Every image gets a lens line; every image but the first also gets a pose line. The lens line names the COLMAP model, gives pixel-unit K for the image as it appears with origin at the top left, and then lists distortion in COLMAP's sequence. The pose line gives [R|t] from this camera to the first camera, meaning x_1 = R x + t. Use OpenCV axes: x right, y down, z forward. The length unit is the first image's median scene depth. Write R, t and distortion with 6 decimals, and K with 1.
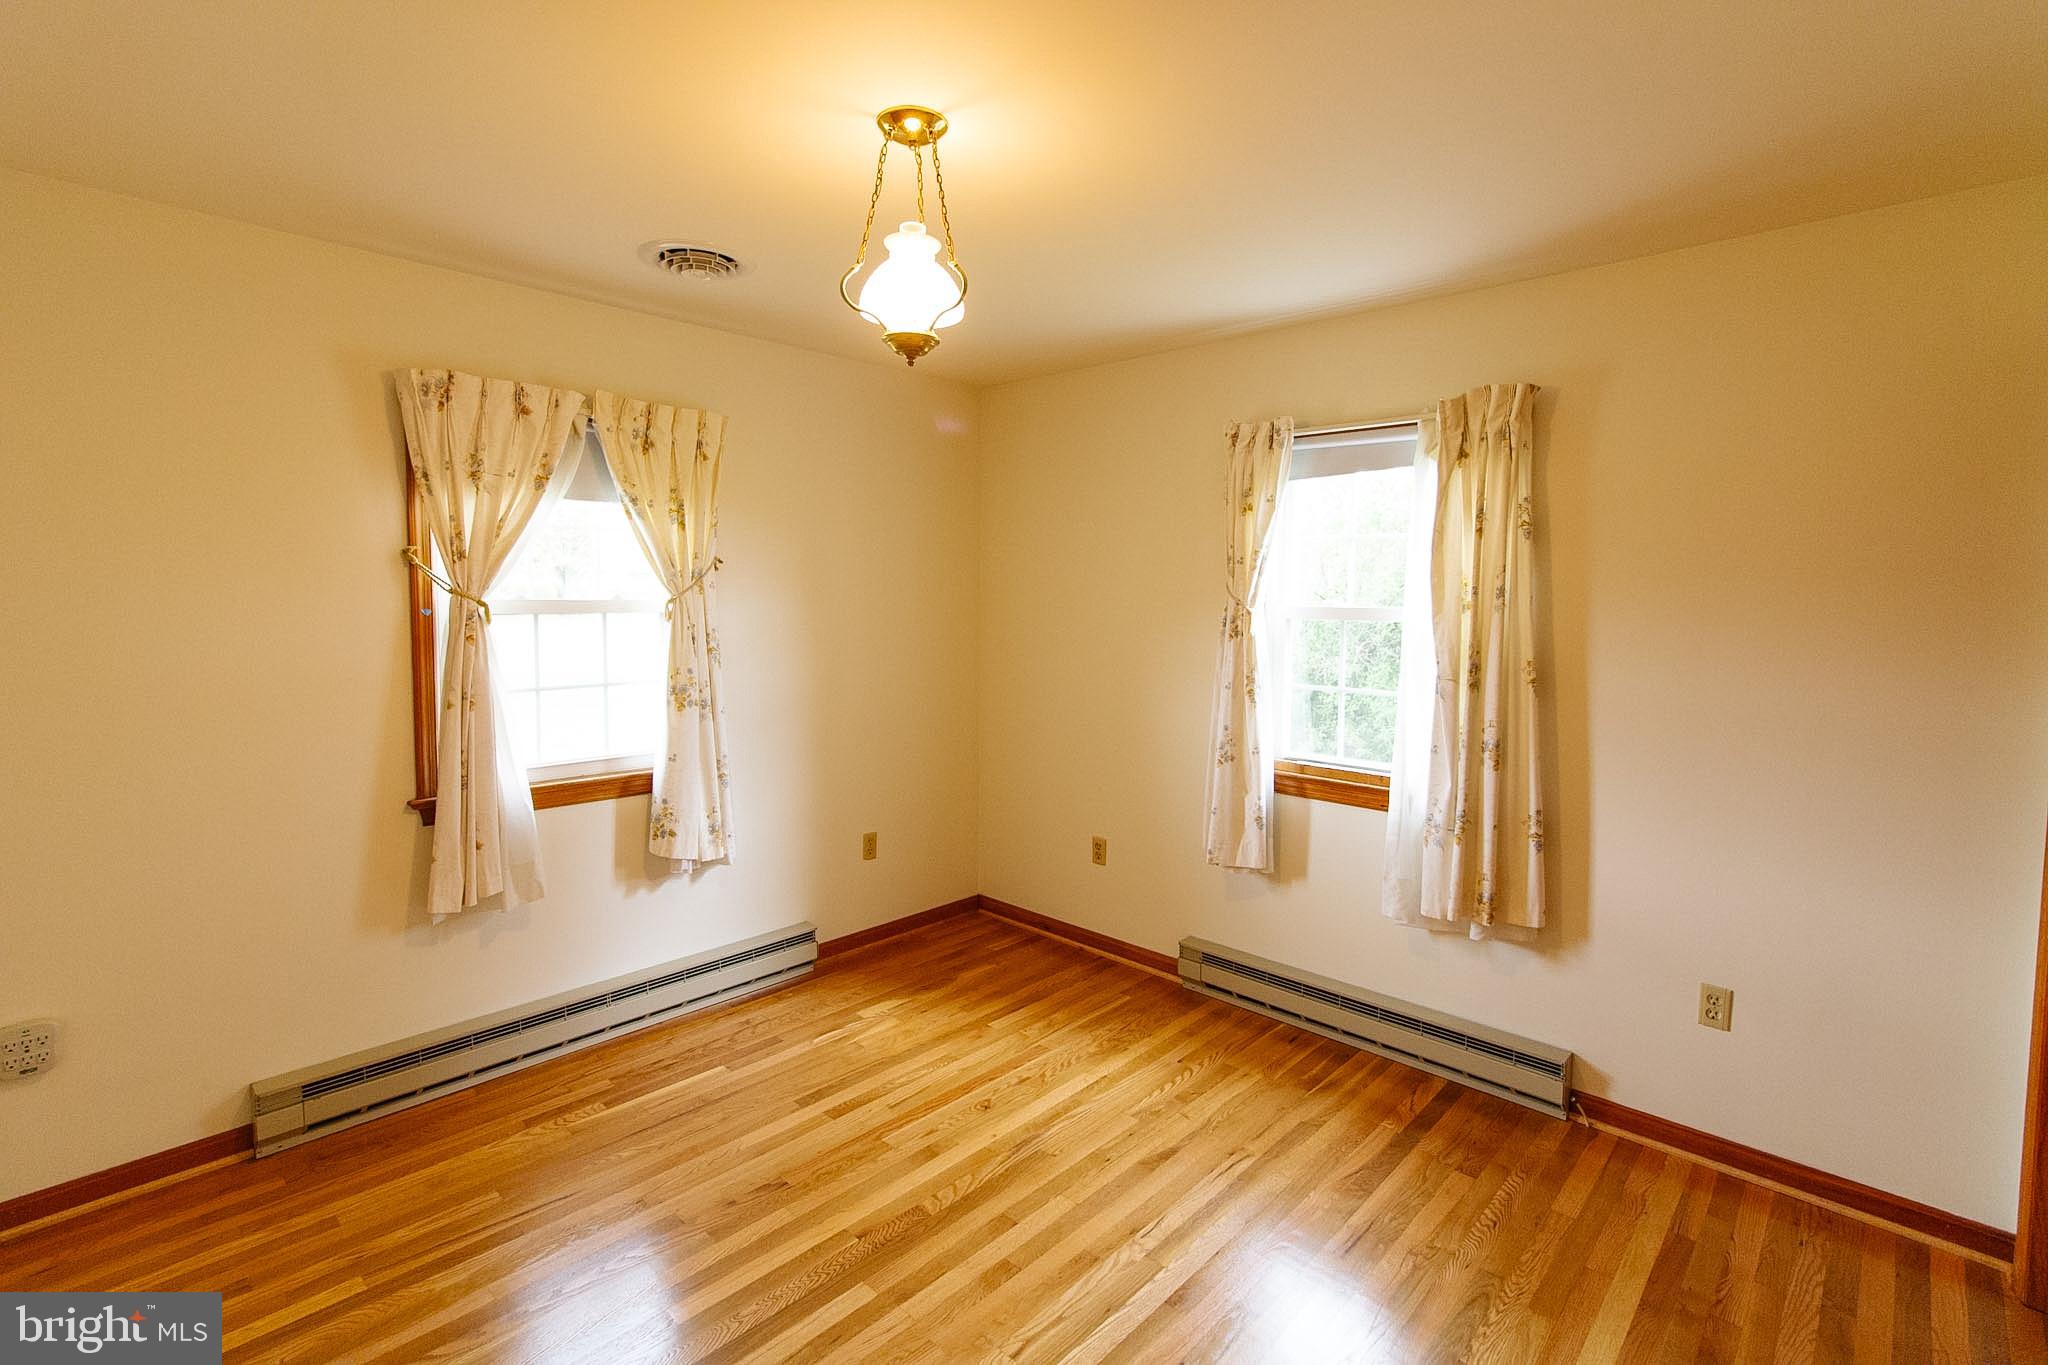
lens RADIAL K [[942.4, 0, 1026.1], [0, 942.4, 668.4], [0, 0, 1]] dist [-0.001192, -0.000020]
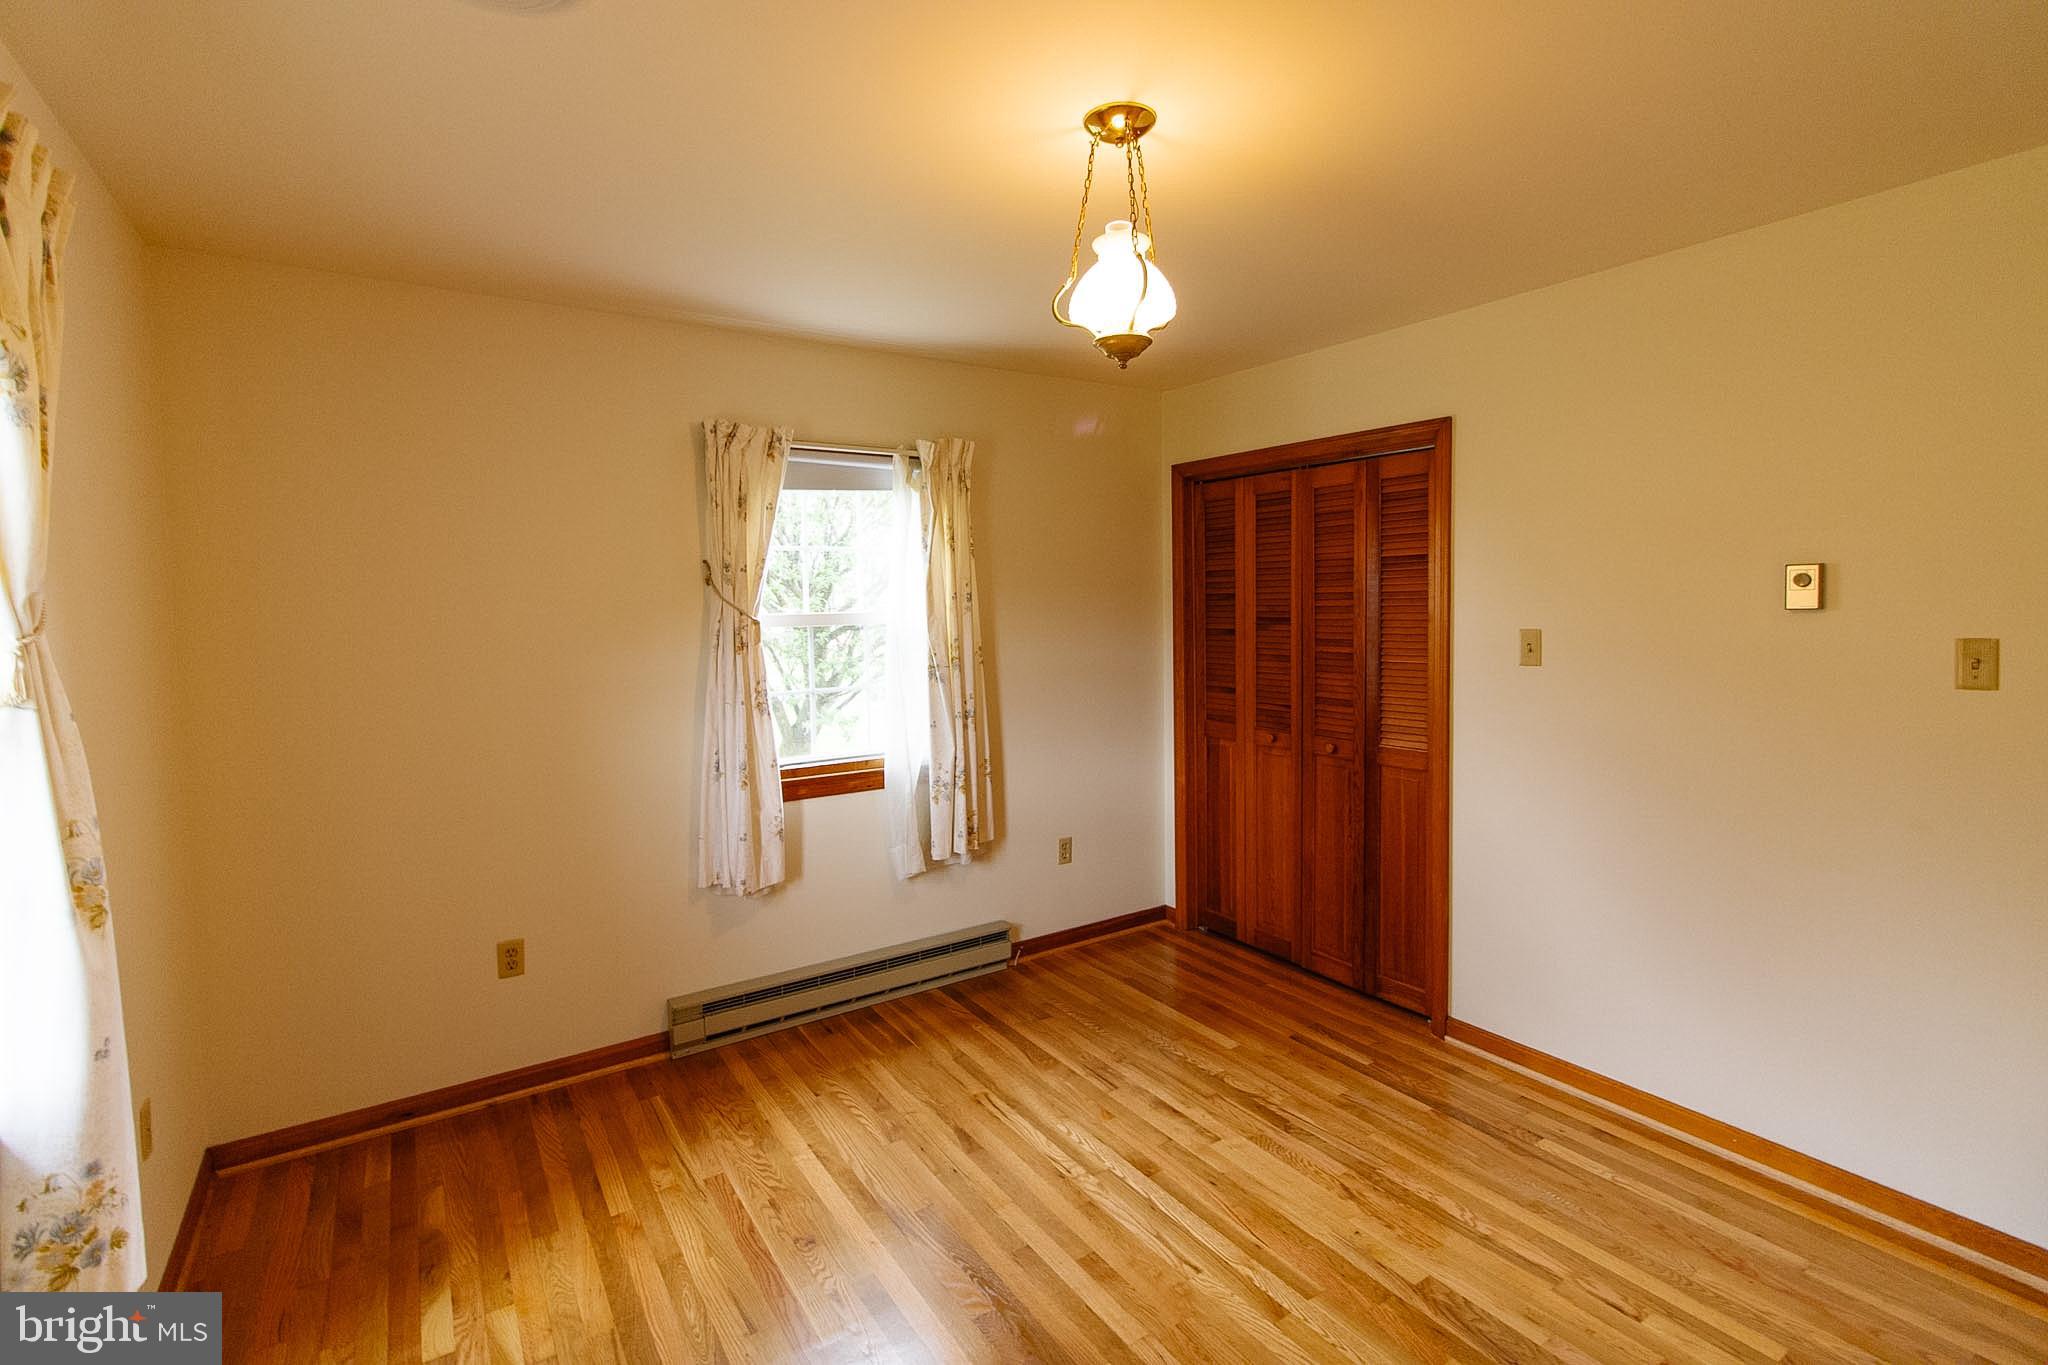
lens RADIAL K [[942.4, 0, 1026.2], [0, 942.4, 669.4], [0, 0, 1]] dist [-0.001192, -0.000020]
pose [[0.223512, -0.086402, 0.970864, -0.697068], [0.095719, 0.993194, 0.066353, -0.053719], [-0.969990, 0.078099, 0.230261, 0.561004]]
